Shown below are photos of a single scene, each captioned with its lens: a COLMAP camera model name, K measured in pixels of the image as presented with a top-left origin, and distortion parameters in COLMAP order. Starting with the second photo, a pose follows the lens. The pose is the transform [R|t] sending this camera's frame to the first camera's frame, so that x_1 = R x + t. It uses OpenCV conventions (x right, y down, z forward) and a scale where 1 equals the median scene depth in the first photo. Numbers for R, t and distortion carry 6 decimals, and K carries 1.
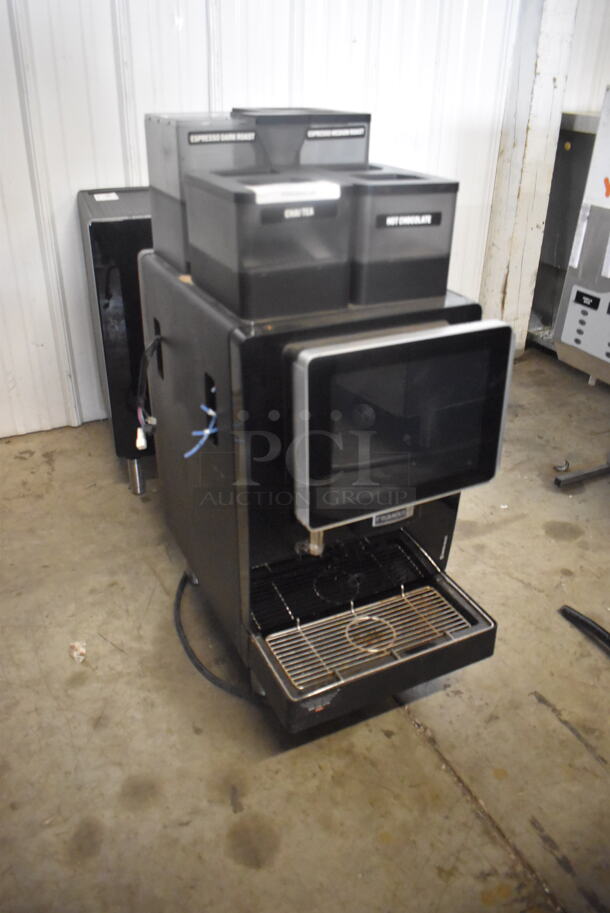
lens RADIAL K [[695.5, 0, 306.0], [0, 695.5, 483.4], [0, 0, 1]] dist [-0.094015, 0.007911]
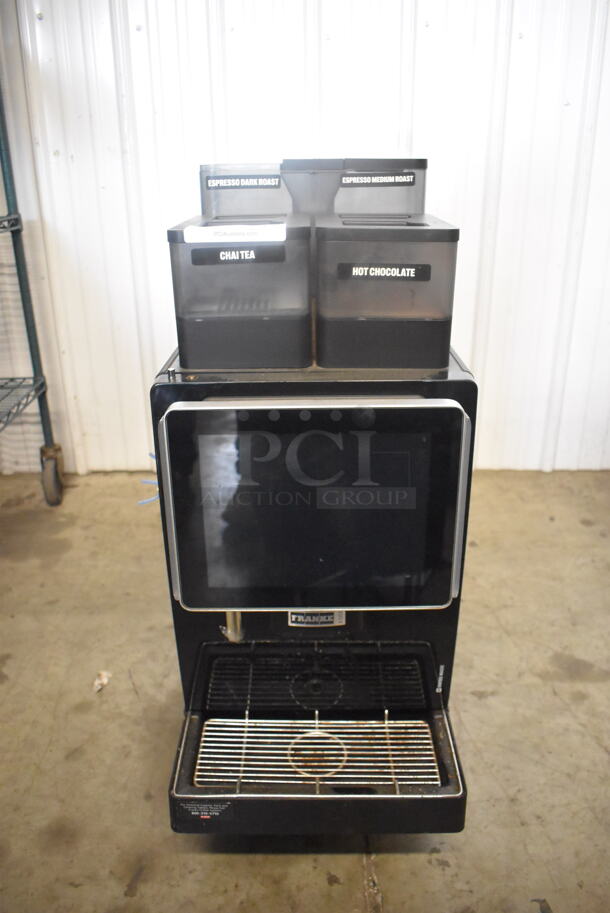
lens RADIAL K [[695.5, 0, 306.0], [0, 695.5, 483.4], [0, 0, 1]] dist [-0.094015, 0.007911]
pose [[0.897932, 0.168638, -0.406545, 0.378179], [-0.210293, 0.975814, -0.059698, -0.052812], [0.386645, 0.139099, 0.911678, 0.196666]]
